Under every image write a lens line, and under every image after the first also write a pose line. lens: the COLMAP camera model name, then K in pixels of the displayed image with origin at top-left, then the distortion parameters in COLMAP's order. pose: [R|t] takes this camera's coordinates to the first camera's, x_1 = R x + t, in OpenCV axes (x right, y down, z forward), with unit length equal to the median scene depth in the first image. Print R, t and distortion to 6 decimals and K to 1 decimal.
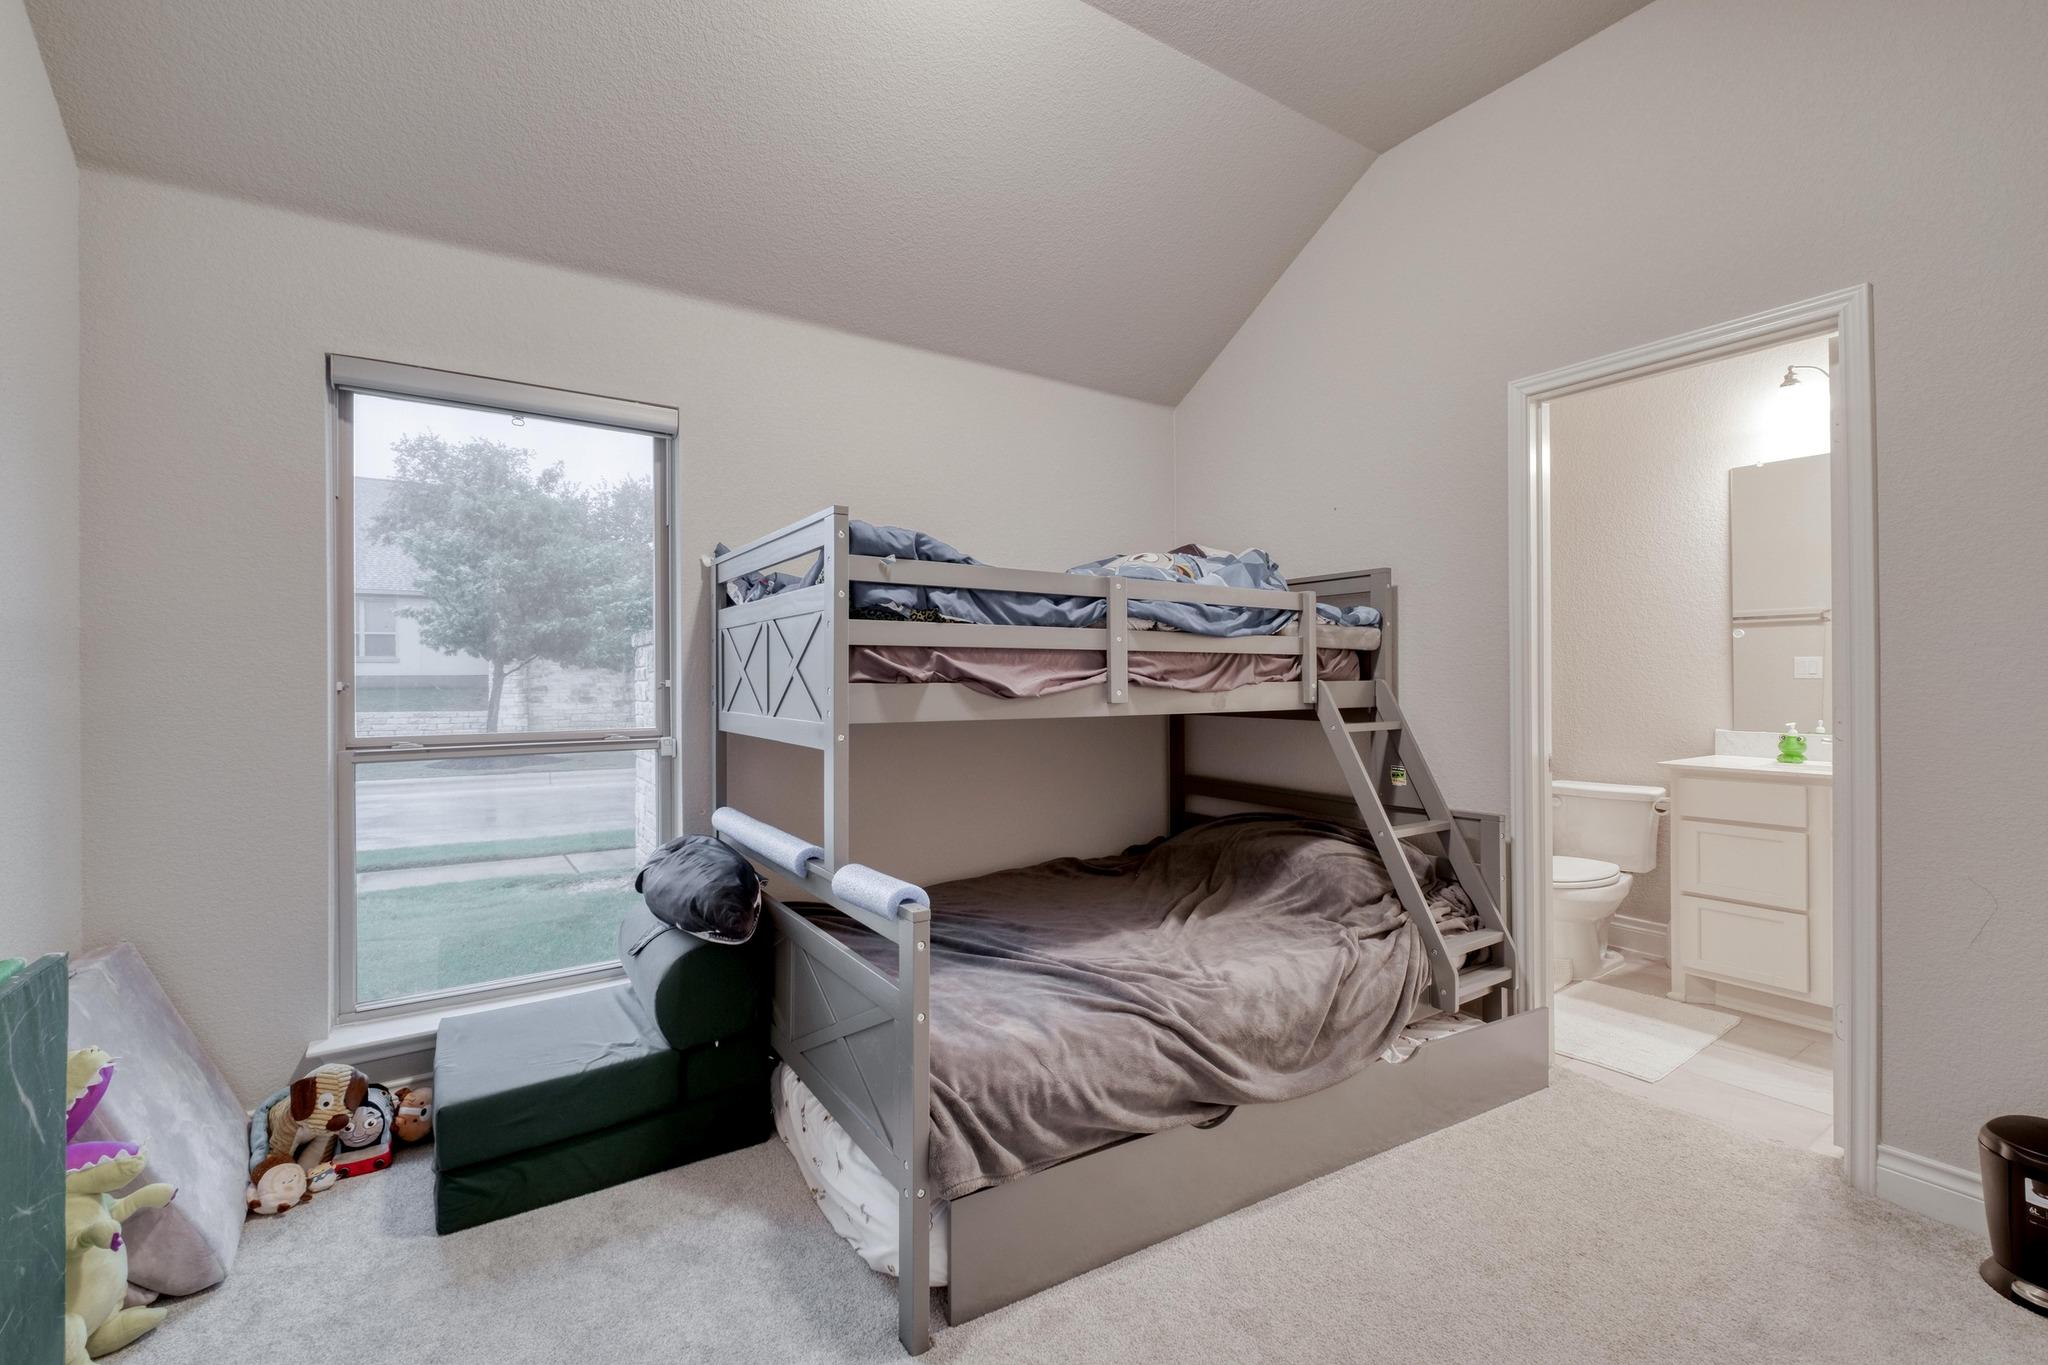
lens RADIAL K [[885.7, 0, 1022.7], [0, 885.7, 675.3], [0, 0, 1]] dist [0.005787, -0.004139]
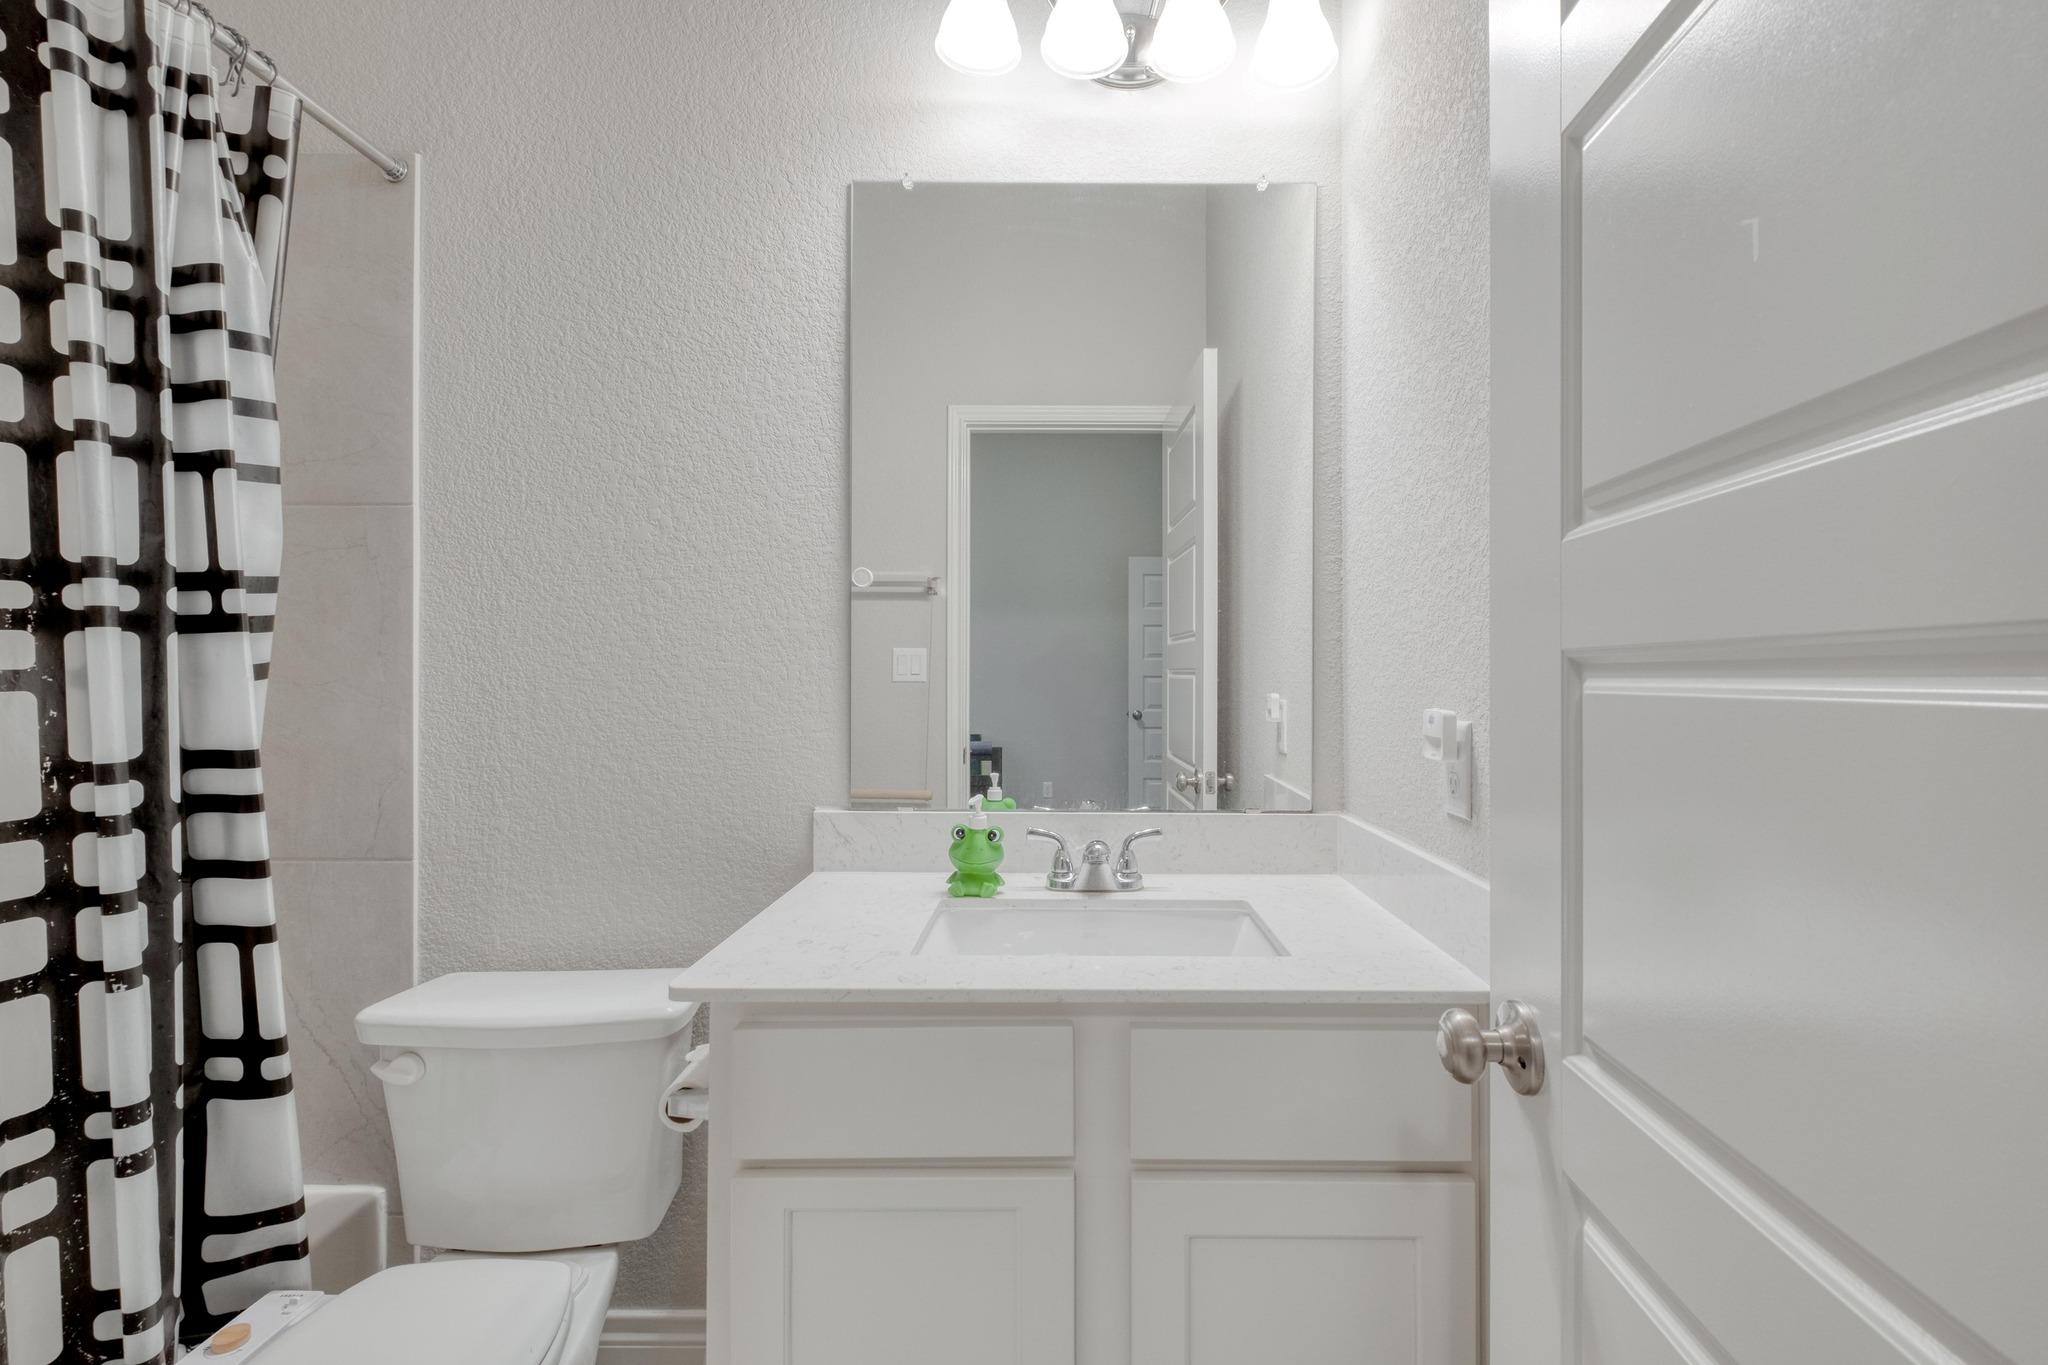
lens RADIAL K [[885.7, 0, 1031.1], [0, 885.7, 678.6], [0, 0, 1]] dist [0.005787, -0.004139]
pose [[0.574740, 0.014533, 0.818207, 0.228461], [-0.016481, 0.999845, -0.006182, 0.001402], [-0.818170, -0.009932, 0.574891, 0.309906]]
